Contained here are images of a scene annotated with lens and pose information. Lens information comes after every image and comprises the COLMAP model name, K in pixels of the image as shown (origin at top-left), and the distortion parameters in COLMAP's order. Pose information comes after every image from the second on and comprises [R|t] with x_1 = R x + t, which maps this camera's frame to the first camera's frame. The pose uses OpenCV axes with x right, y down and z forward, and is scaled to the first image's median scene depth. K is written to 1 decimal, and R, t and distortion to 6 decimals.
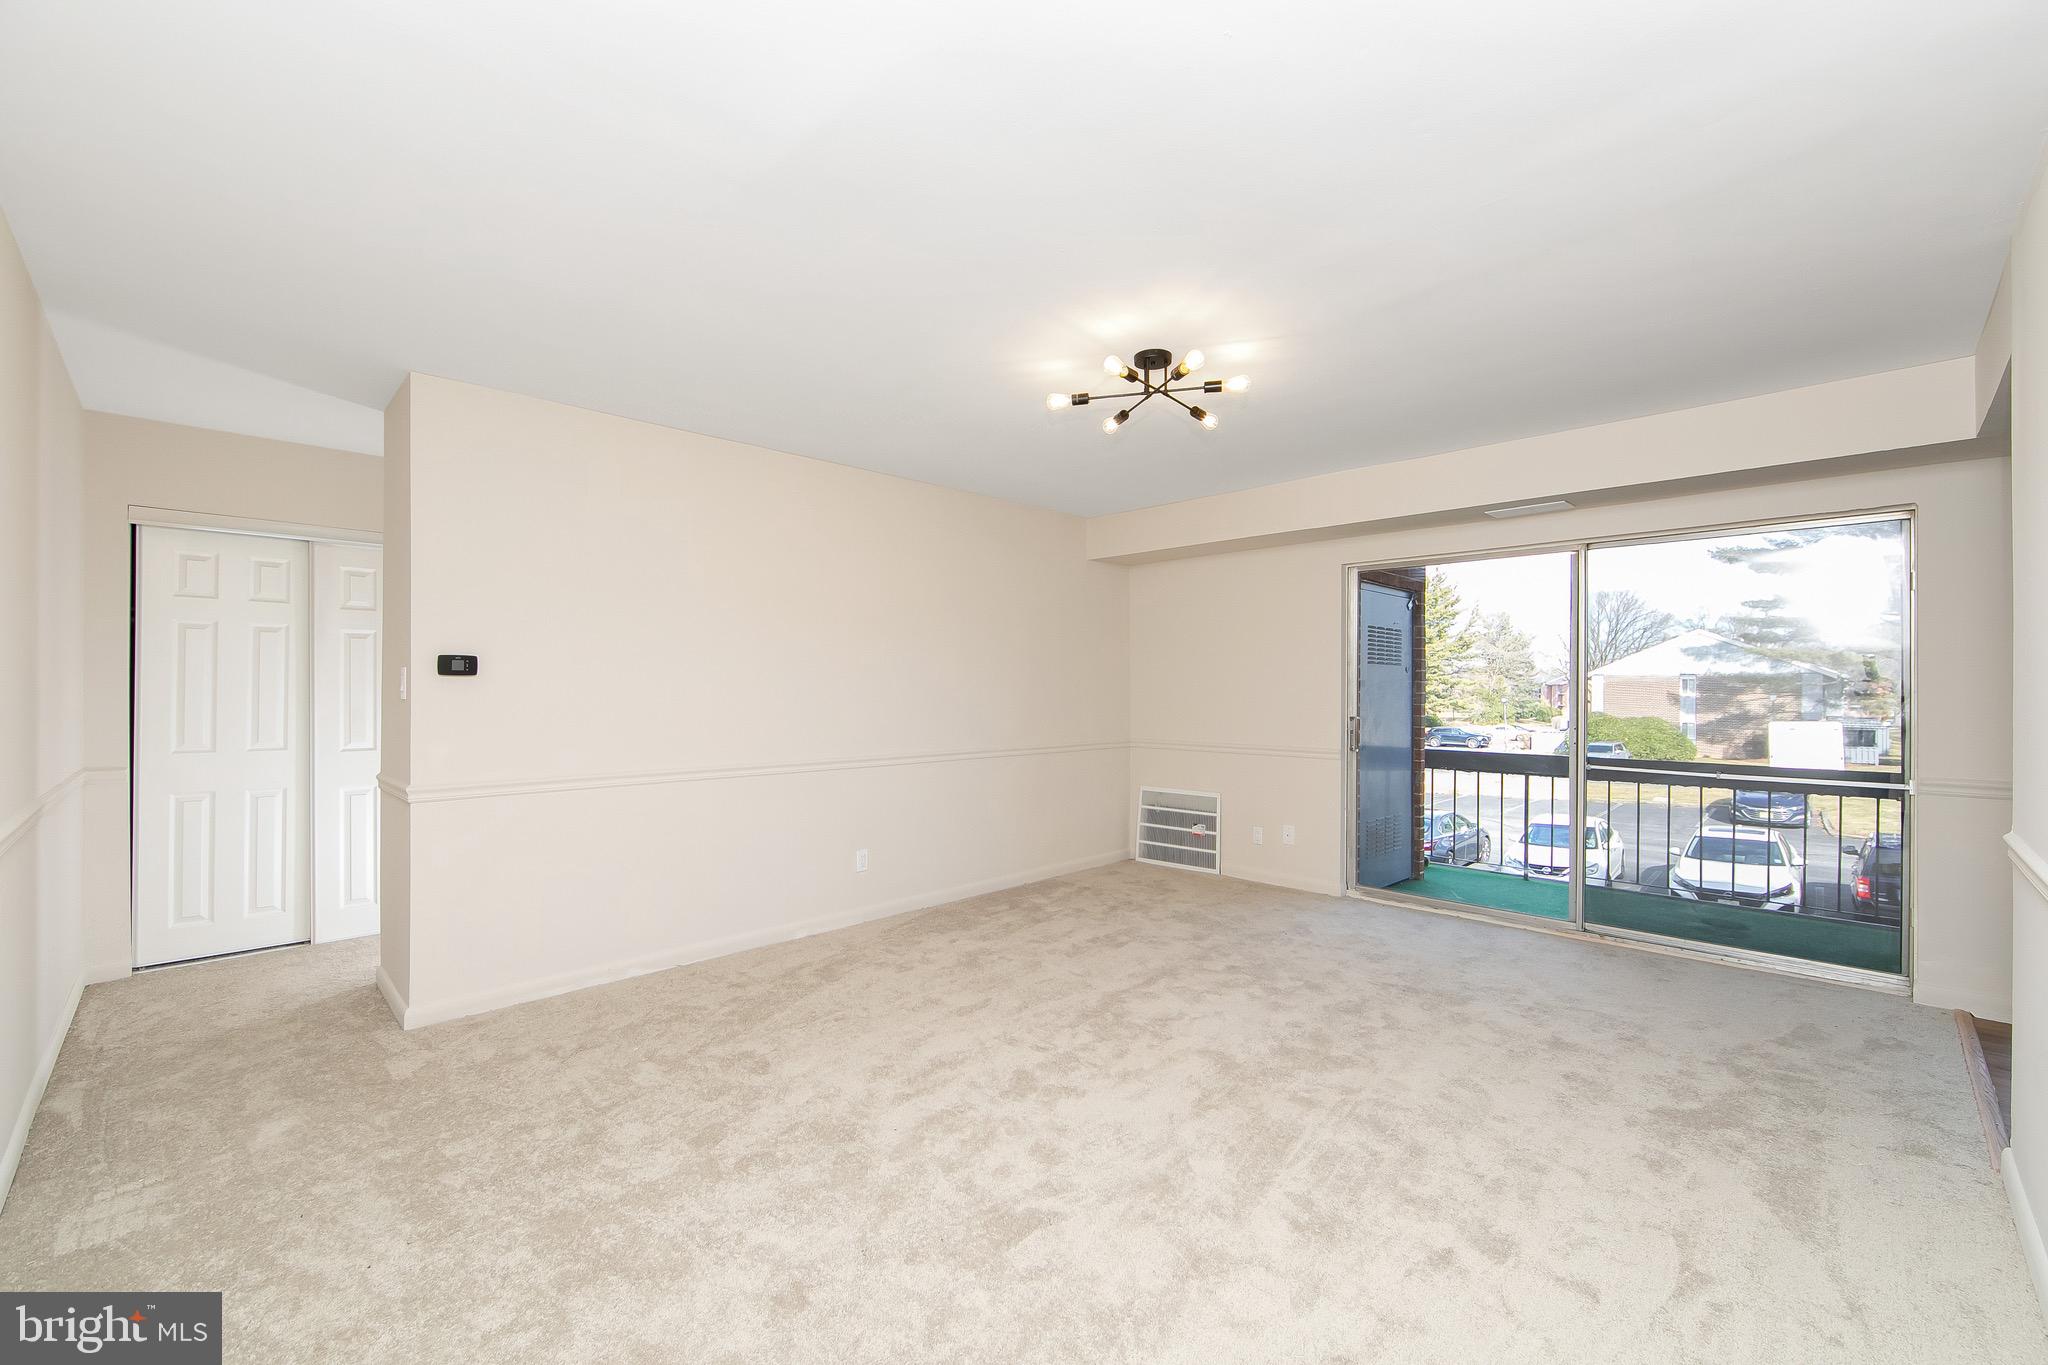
lens RADIAL K [[822.7, 0, 1026.6], [0, 822.7, 688.4], [0, 0, 1]] dist [-0.004838, 0.000752]
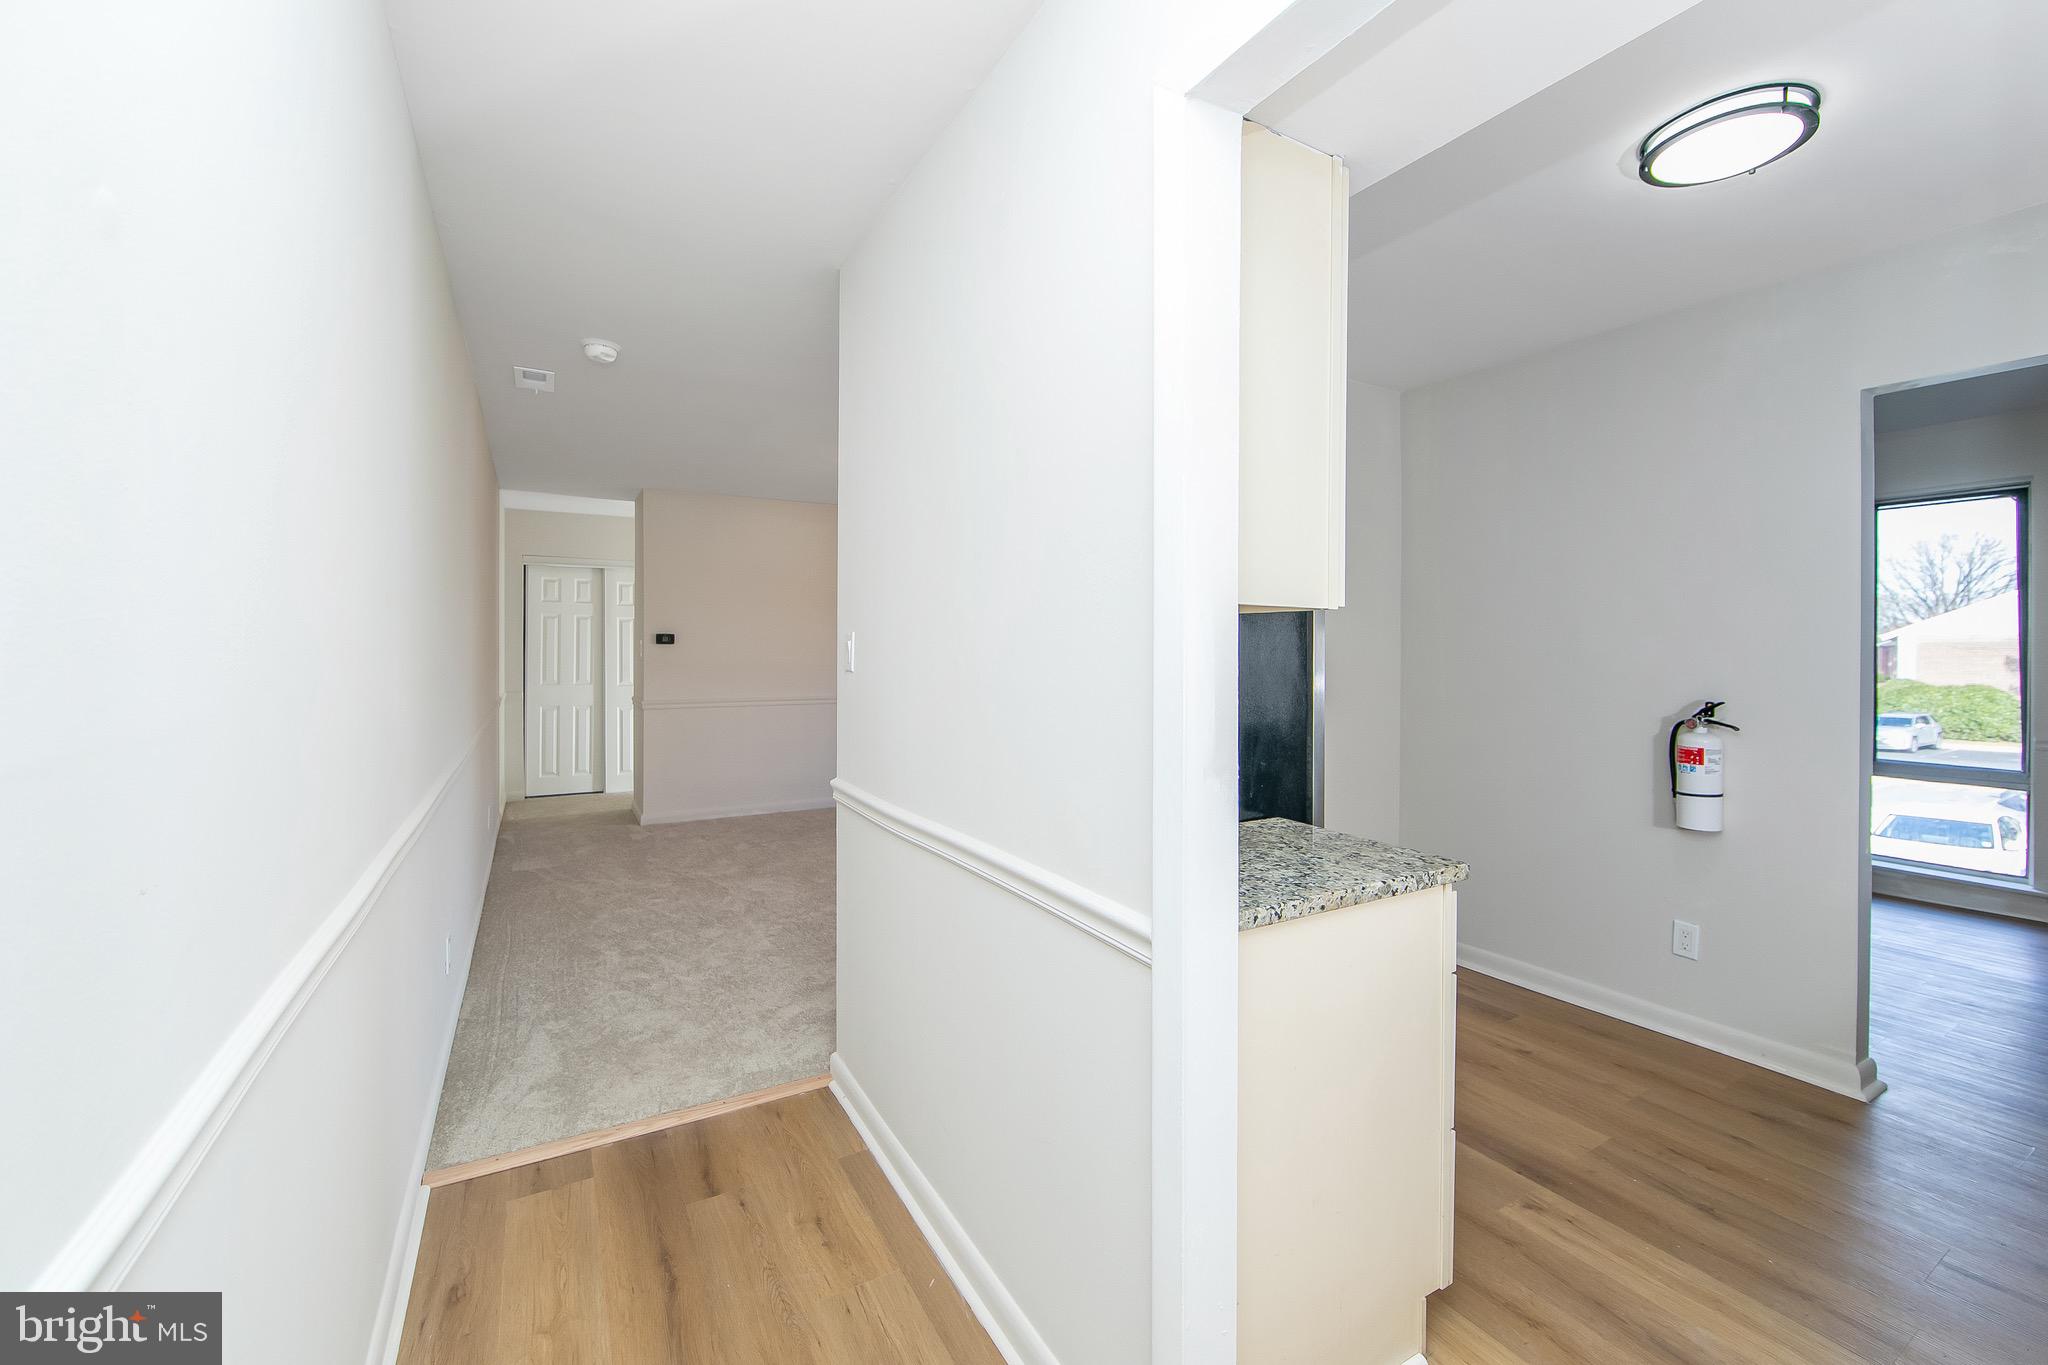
lens RADIAL K [[822.7, 0, 1022.1], [0, 822.7, 650.5], [0, 0, 1]] dist [-0.004838, 0.000752]
pose [[0.966758, -0.001315, -0.255691, 0.040606], [0.001122, 0.999999, -0.000899, 0.000081], [0.255692, 0.000582, 0.966758, -0.043221]]
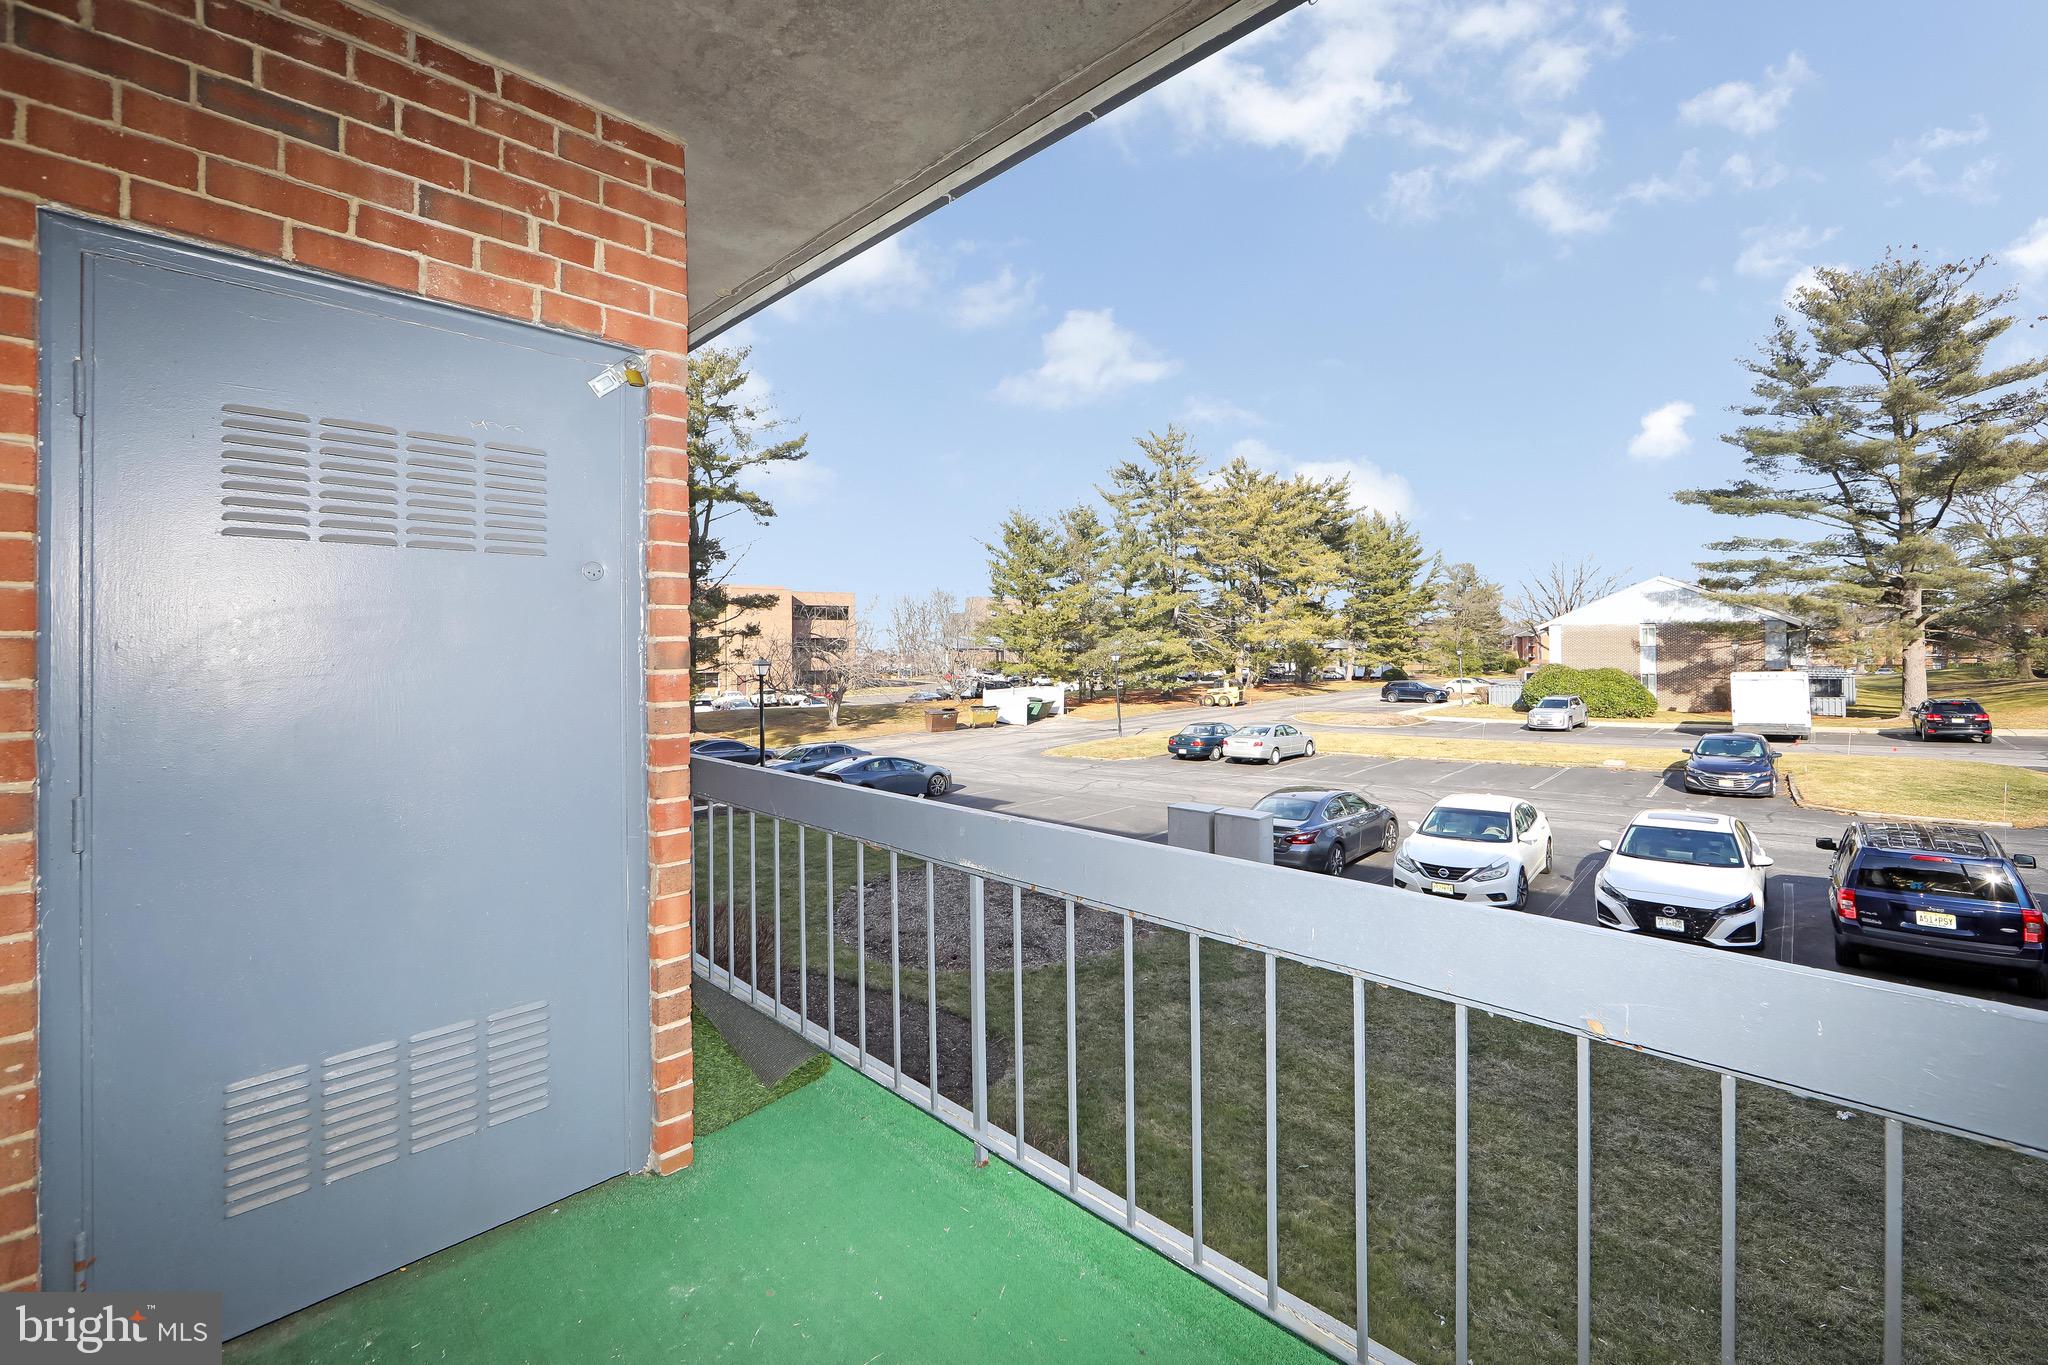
lens RADIAL K [[822.7, 0, 1037.2], [0, 822.7, 641.5], [0, 0, 1]] dist [-0.004838, 0.000752]
pose [[0.999453, -0.013771, 0.030065, 0.079335], [0.013975, 0.999881, -0.006575, 0.001297], [-0.029971, 0.006991, 0.999526, 0.081699]]
